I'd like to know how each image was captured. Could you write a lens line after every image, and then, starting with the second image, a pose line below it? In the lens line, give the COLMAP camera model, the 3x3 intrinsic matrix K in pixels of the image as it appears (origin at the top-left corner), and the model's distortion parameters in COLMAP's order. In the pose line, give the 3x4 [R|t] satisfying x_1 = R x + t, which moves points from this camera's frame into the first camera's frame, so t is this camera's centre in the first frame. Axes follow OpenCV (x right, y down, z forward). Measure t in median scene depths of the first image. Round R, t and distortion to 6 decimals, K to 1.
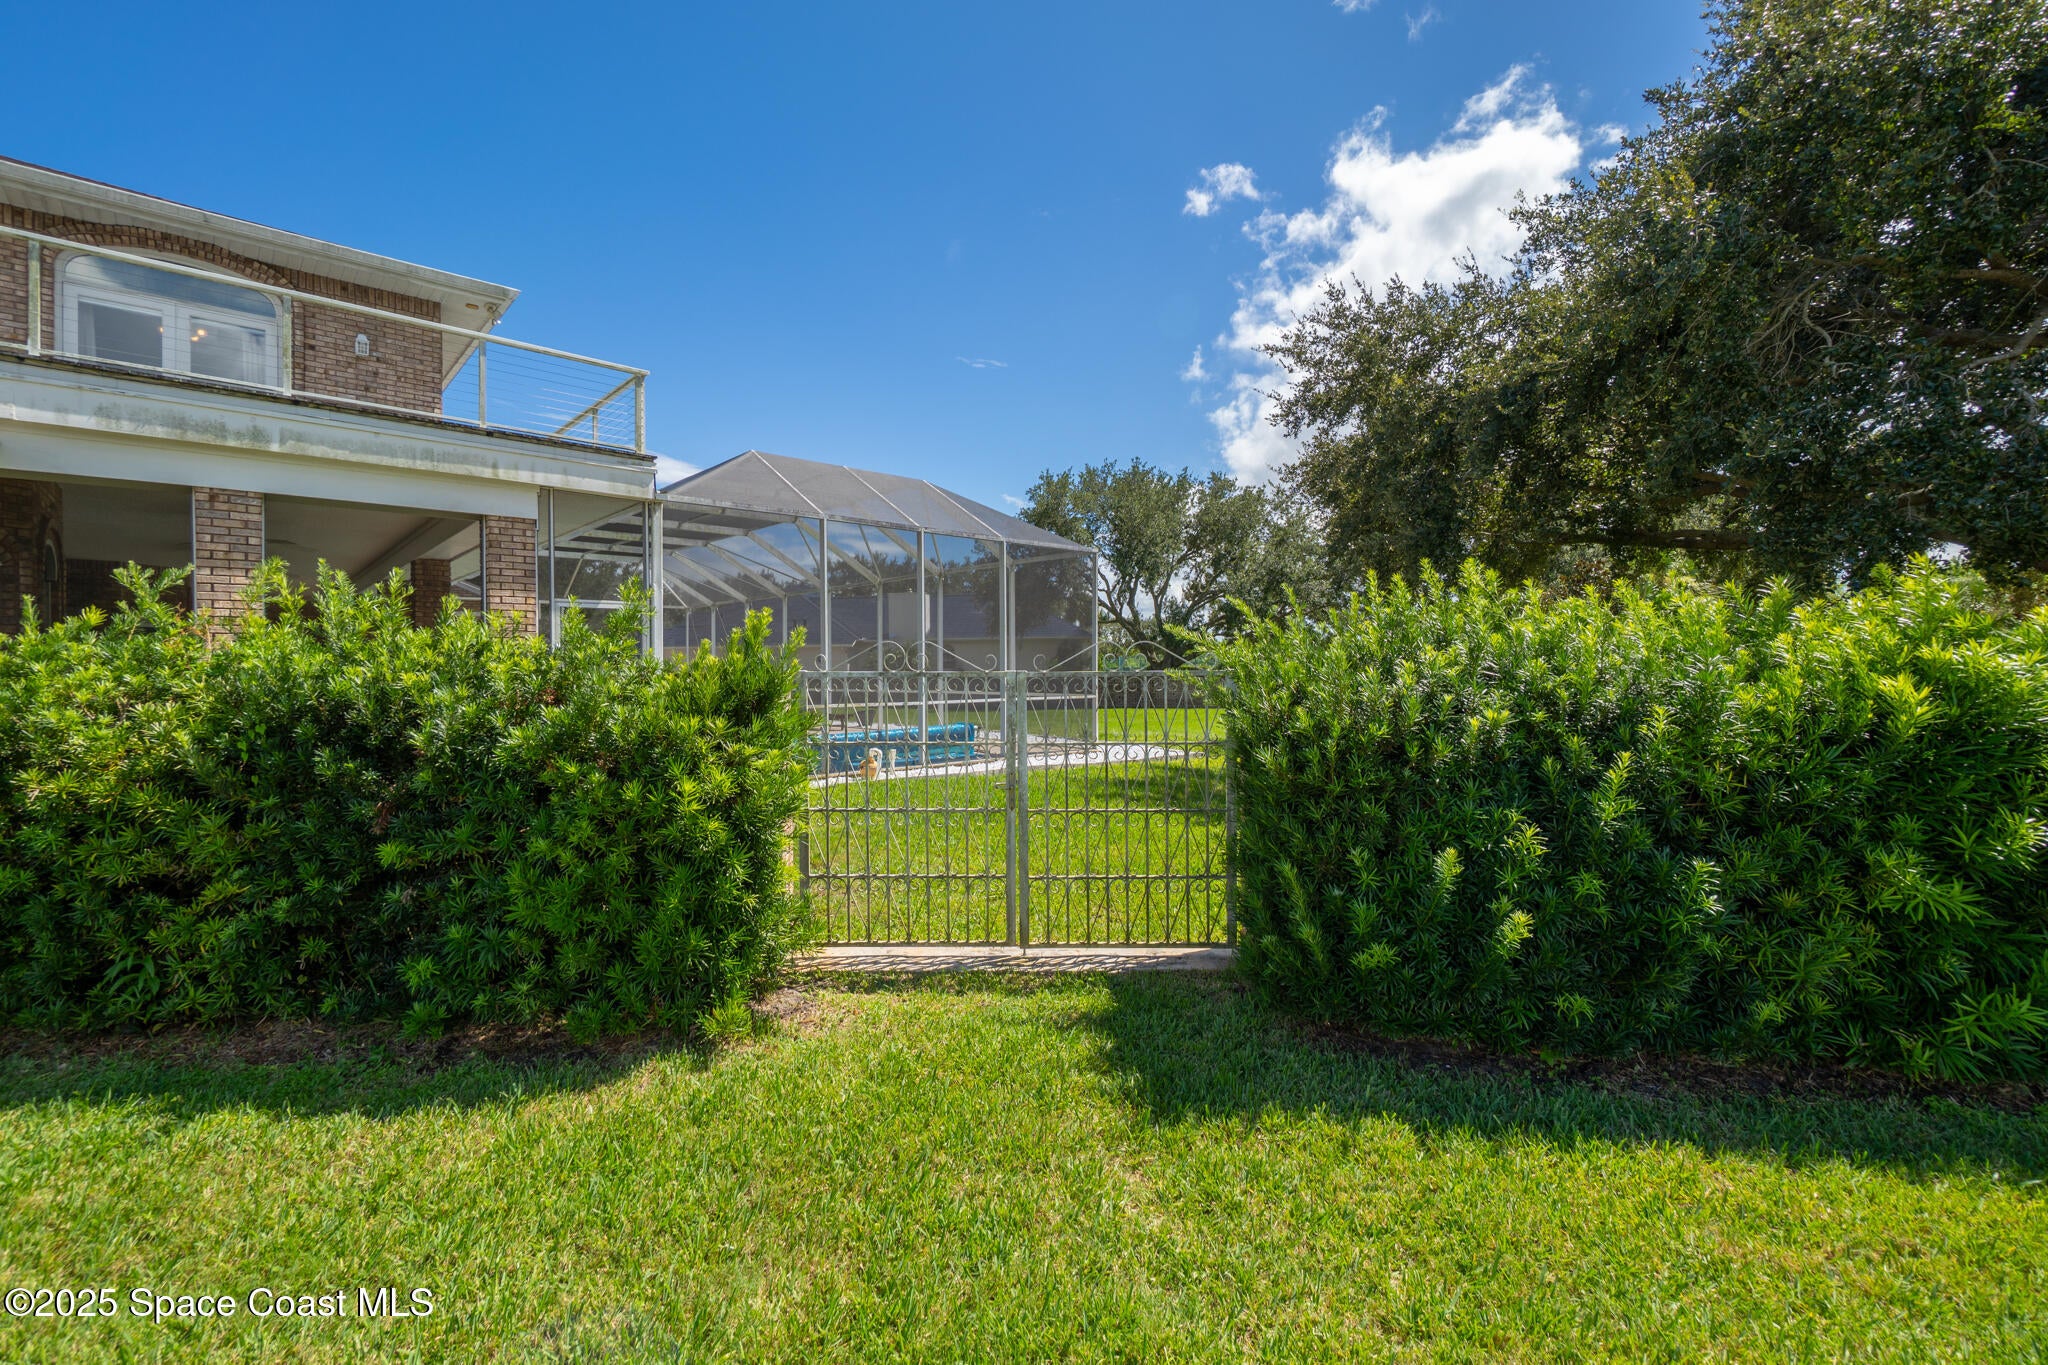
lens RADIAL K [[884.4, 0, 1000.7], [0, 884.4, 670.6], [0, 0, 1]] dist [0.000698, 0.000110]
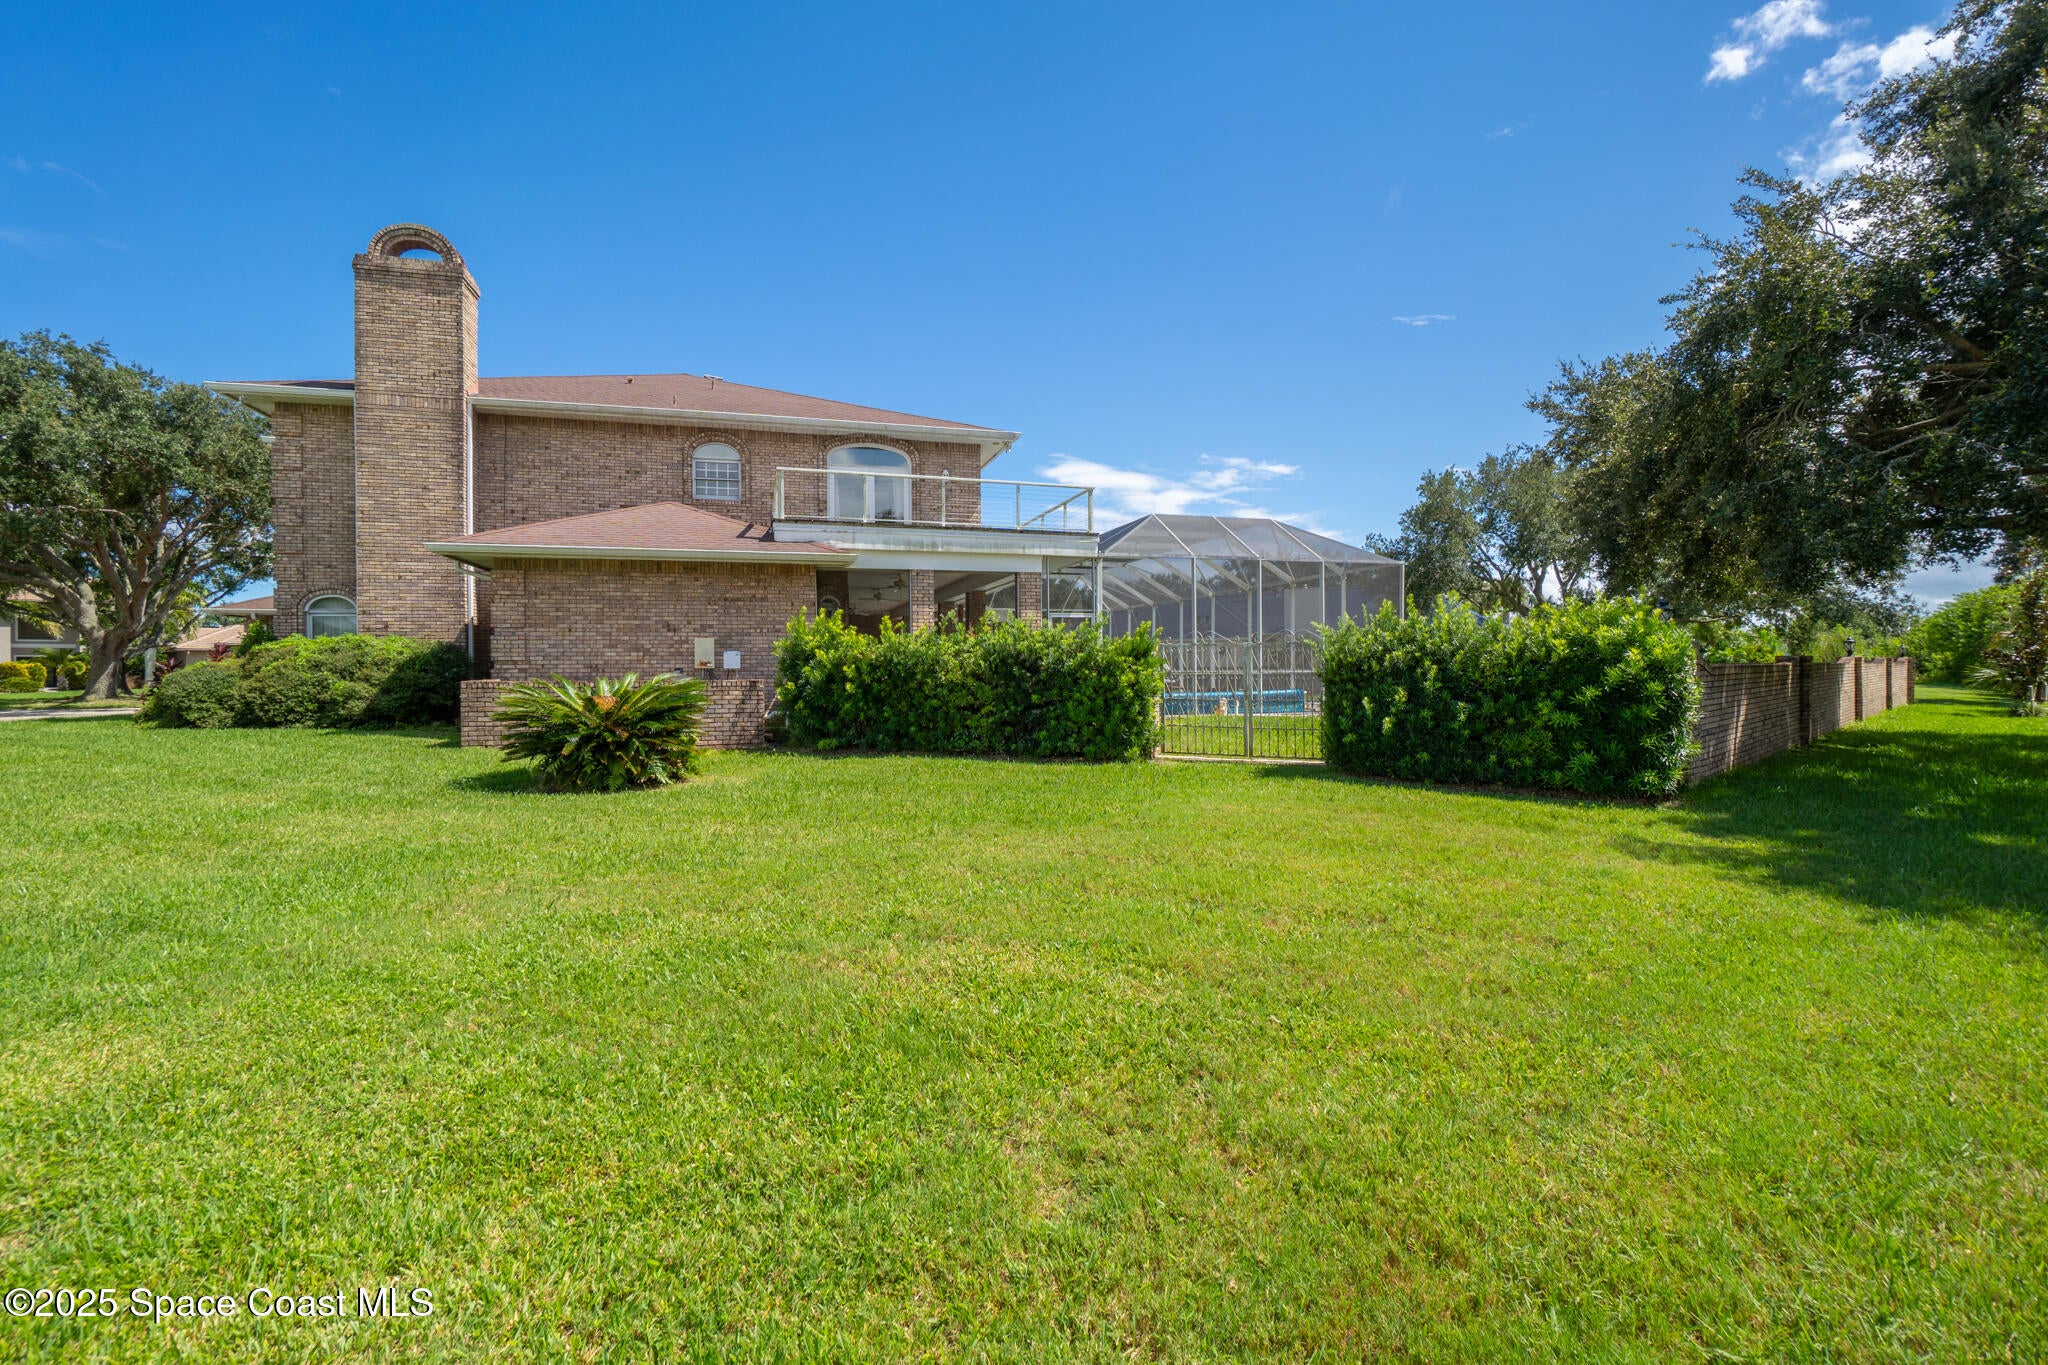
lens RADIAL K [[884.4, 0, 1000.7], [0, 884.4, 670.6], [0, 0, 1]] dist [0.000698, 0.000110]
pose [[0.896662, 0.001660, -0.442712, 0.628807], [0.001321, 0.999978, 0.006424, 0.079782], [0.442713, -0.006345, 0.896641, -1.926228]]
